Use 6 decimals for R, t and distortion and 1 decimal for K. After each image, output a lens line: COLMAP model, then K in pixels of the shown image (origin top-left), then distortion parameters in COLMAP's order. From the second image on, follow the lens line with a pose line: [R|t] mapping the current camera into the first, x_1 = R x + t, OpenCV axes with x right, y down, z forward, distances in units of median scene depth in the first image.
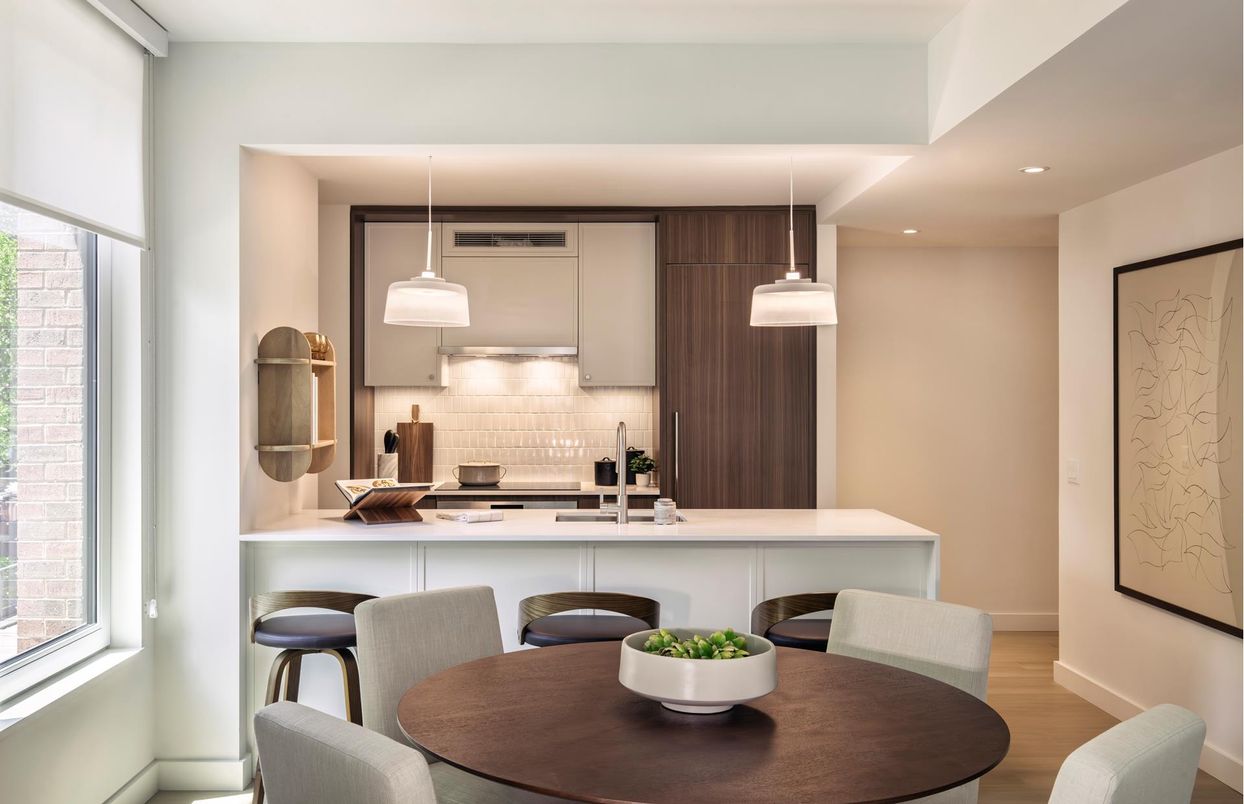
lens RADIAL K [[1138.6, 0, 622.0], [0, 1138.6, 402.0], [0, 0, 1]] dist [0.001329, 0.003099]
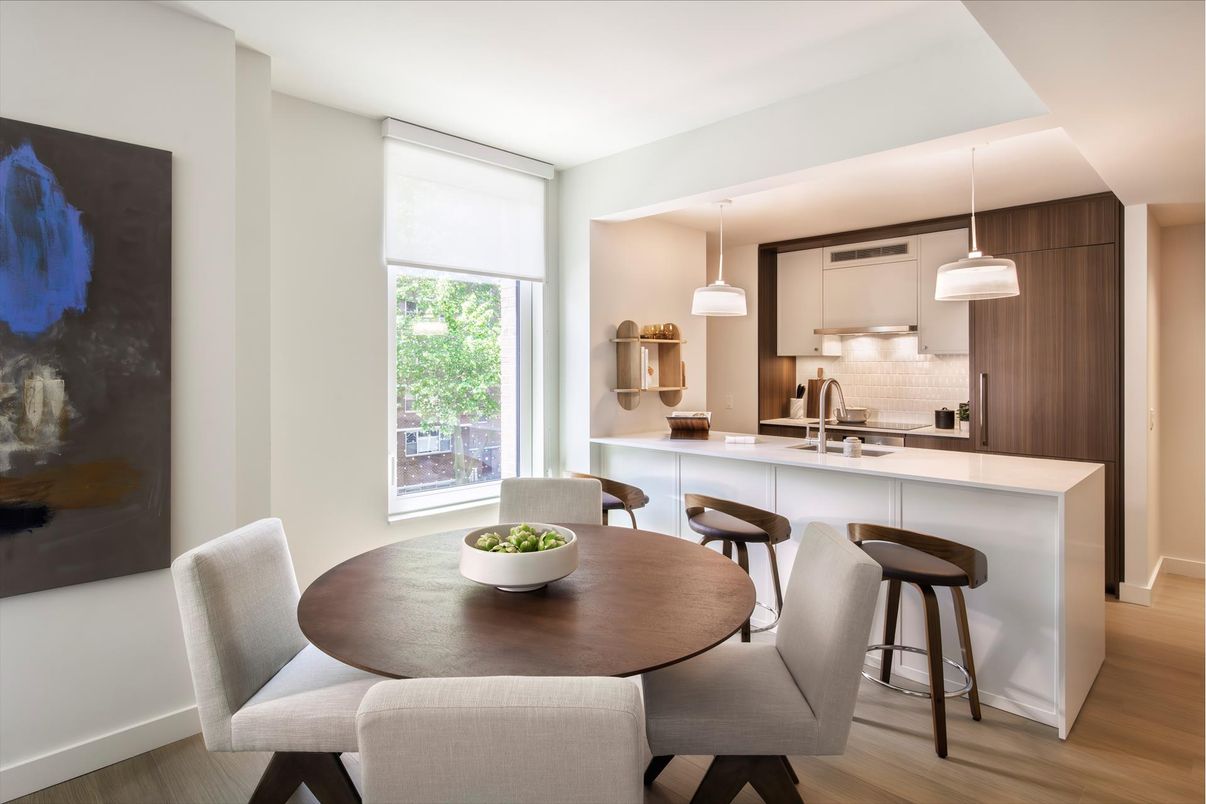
lens RADIAL K [[640.7, 0, 603.0], [0, 640.7, 402.0], [0, 0, 1]] dist [-0.004813, -0.000908]
pose [[0.689752, 0.041997, -0.722826, 0.272492], [-0.006119, 0.998619, 0.052181, 0.005392], [0.724019, -0.031569, 0.689057, 0.201628]]
